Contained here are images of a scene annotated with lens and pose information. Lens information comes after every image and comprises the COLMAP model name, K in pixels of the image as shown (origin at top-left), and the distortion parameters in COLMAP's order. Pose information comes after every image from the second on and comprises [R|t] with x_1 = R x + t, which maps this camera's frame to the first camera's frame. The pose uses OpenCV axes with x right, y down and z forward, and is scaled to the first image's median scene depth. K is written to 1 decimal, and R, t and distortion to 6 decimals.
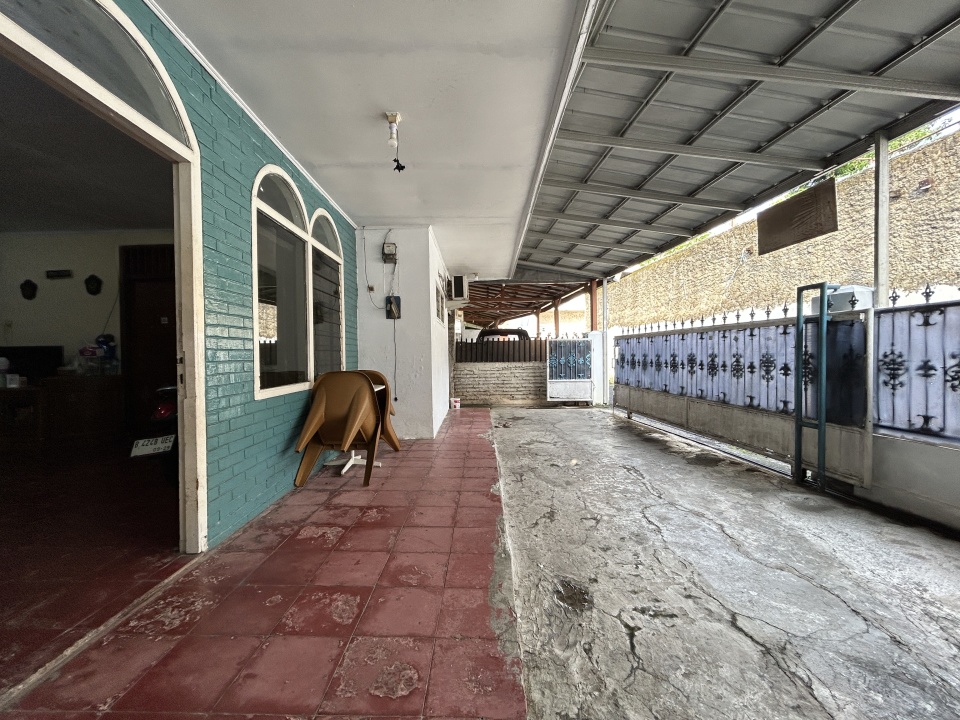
lens RADIAL K [[389.6, 0, 478.0], [0, 389.6, 358.4], [0, 0, 1]] dist [0.003088, 0.000346]
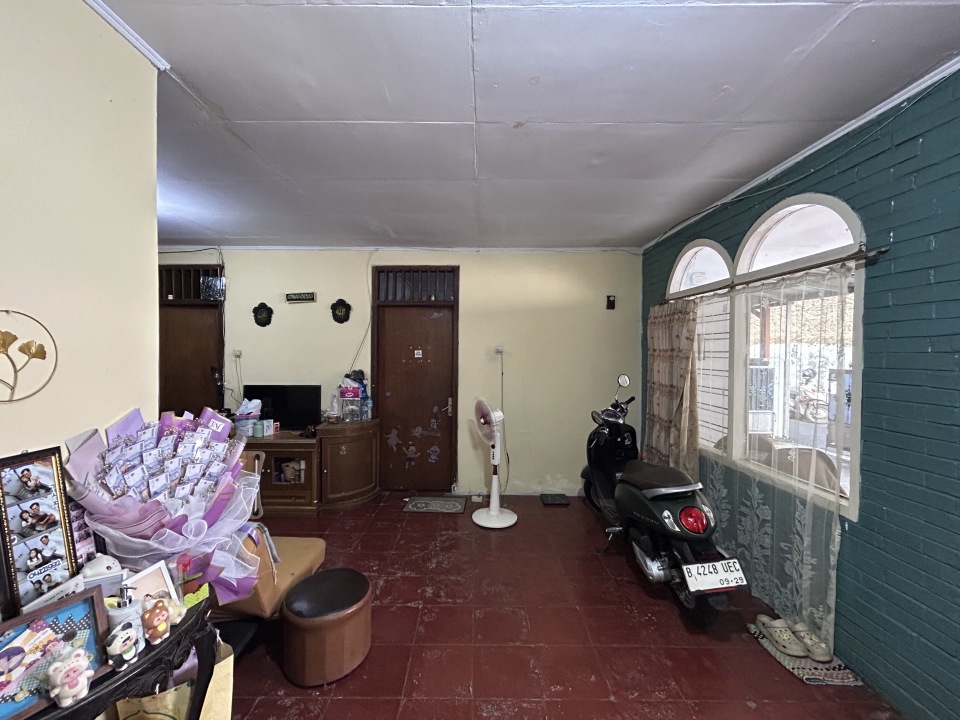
lens RADIAL K [[389.6, 0, 478.0], [0, 389.6, 358.4], [0, 0, 1]] dist [0.003088, 0.000346]
pose [[0.999504, 0.022839, 0.021671, -1.005635], [-0.022934, 0.999728, 0.004128, -0.136558], [-0.021571, -0.004623, 0.999757, 0.214994]]
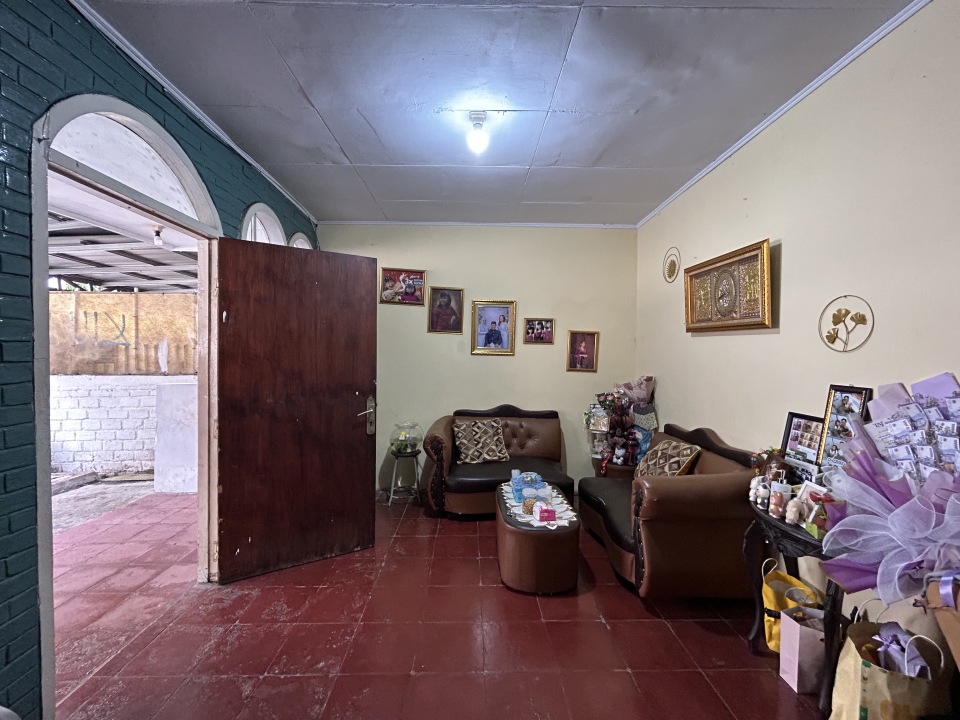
lens RADIAL K [[389.6, 0, 478.0], [0, 389.6, 358.4], [0, 0, 1]] dist [0.003088, 0.000346]
pose [[-0.999126, 0.007470, -0.041121, -0.880807], [0.006555, 0.999729, 0.022342, -0.098812], [0.041276, 0.022053, -0.998904, 1.001232]]
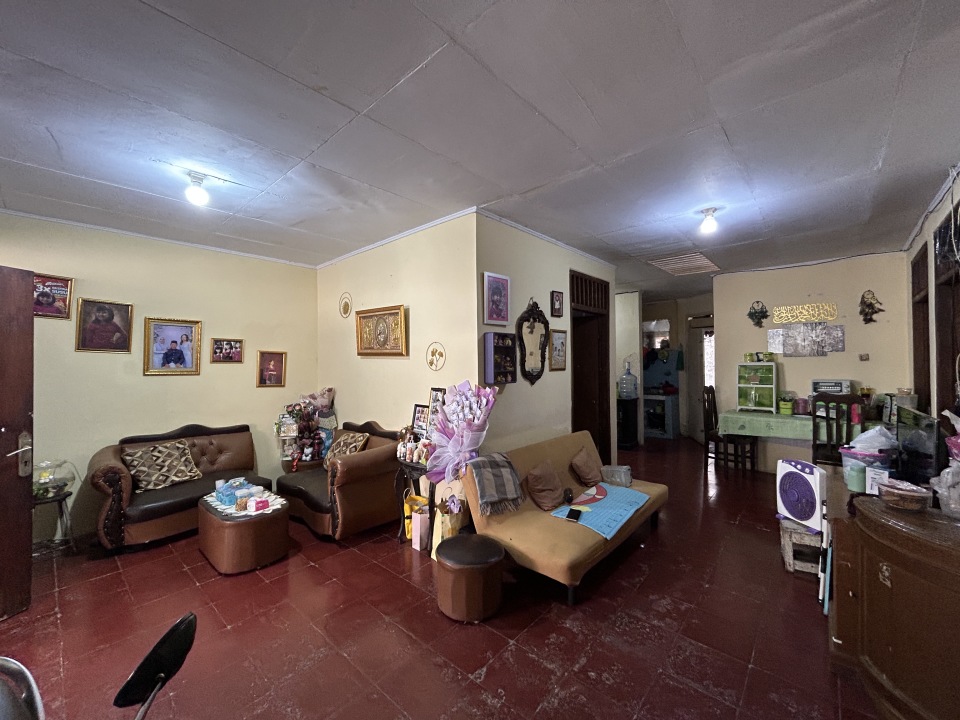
lens RADIAL K [[389.6, 0, 478.0], [0, 389.6, 358.4], [0, 0, 1]] dist [0.003088, 0.000346]
pose [[-0.650482, 0.010317, -0.759451, -0.696974], [0.009663, 0.999939, 0.005308, -0.127386], [0.759460, -0.003886, -0.650542, 1.236415]]
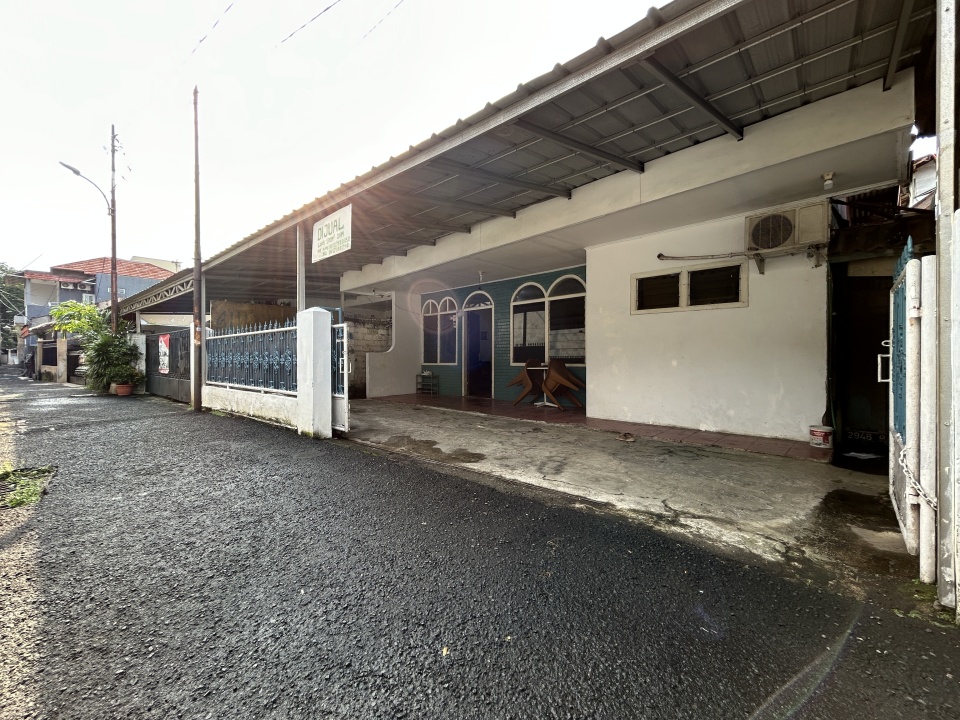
lens RADIAL K [[389.6, 0, 478.0], [0, 389.6, 358.4], [0, 0, 1]] dist [0.003088, 0.000346]
pose [[-0.704420, 0.016530, -0.709591, 1.424451], [0.004492, 0.999813, 0.018832, -0.011904], [0.709769, 0.010078, -0.704362, 2.287041]]
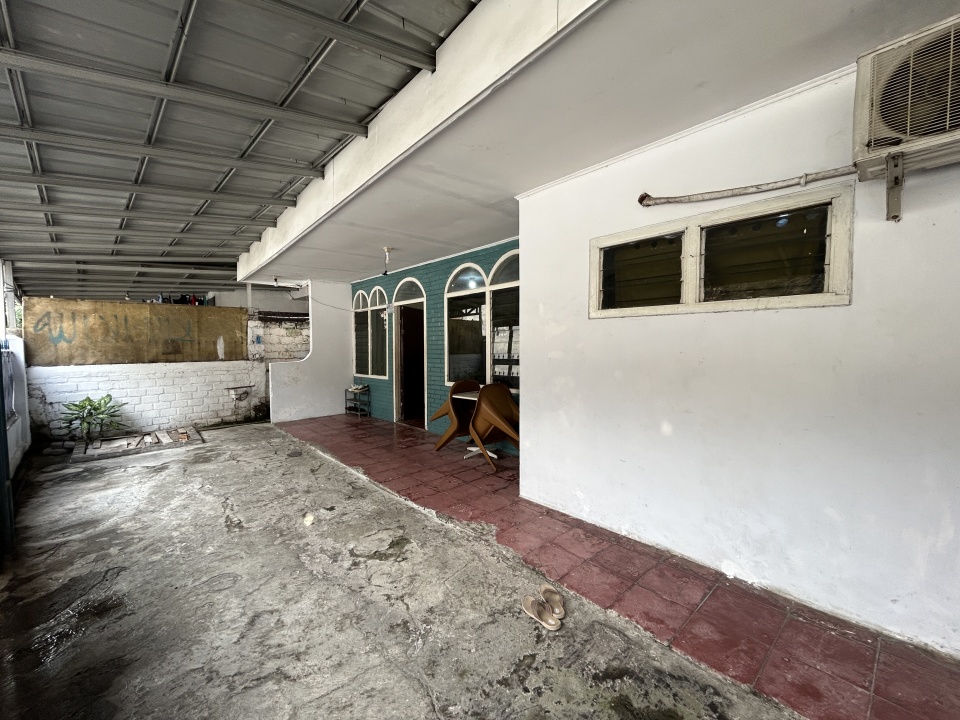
lens RADIAL K [[389.6, 0, 478.0], [0, 389.6, 358.4], [0, 0, 1]] dist [0.003088, 0.000346]
pose [[-0.746963, 0.043117, -0.663466, 0.570866], [0.012435, 0.998626, 0.050898, -0.119045], [0.664749, 0.029769, -0.746473, 2.066490]]
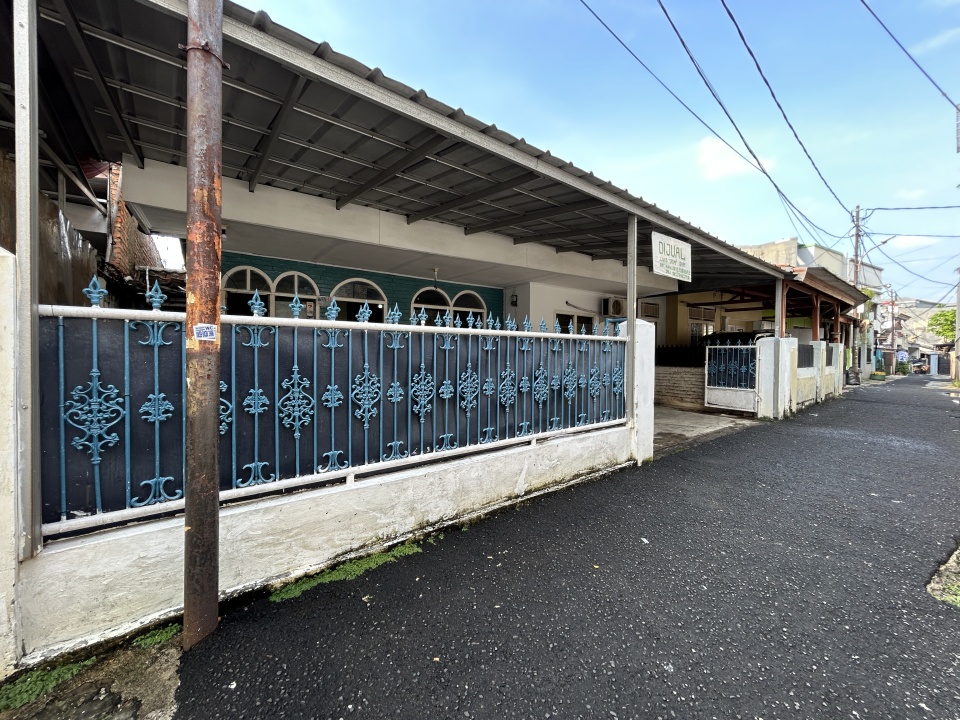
lens RADIAL K [[387.0, 0, 480.0], [0, 387.0, 360.0], [0, 0, 1]] dist [0.001425, 0.000056]
pose [[0.576851, 0.033706, -0.816154, 1.565676], [-0.024251, 0.999415, 0.024134, -0.055390], [0.816489, 0.005871, 0.577330, -0.193722]]
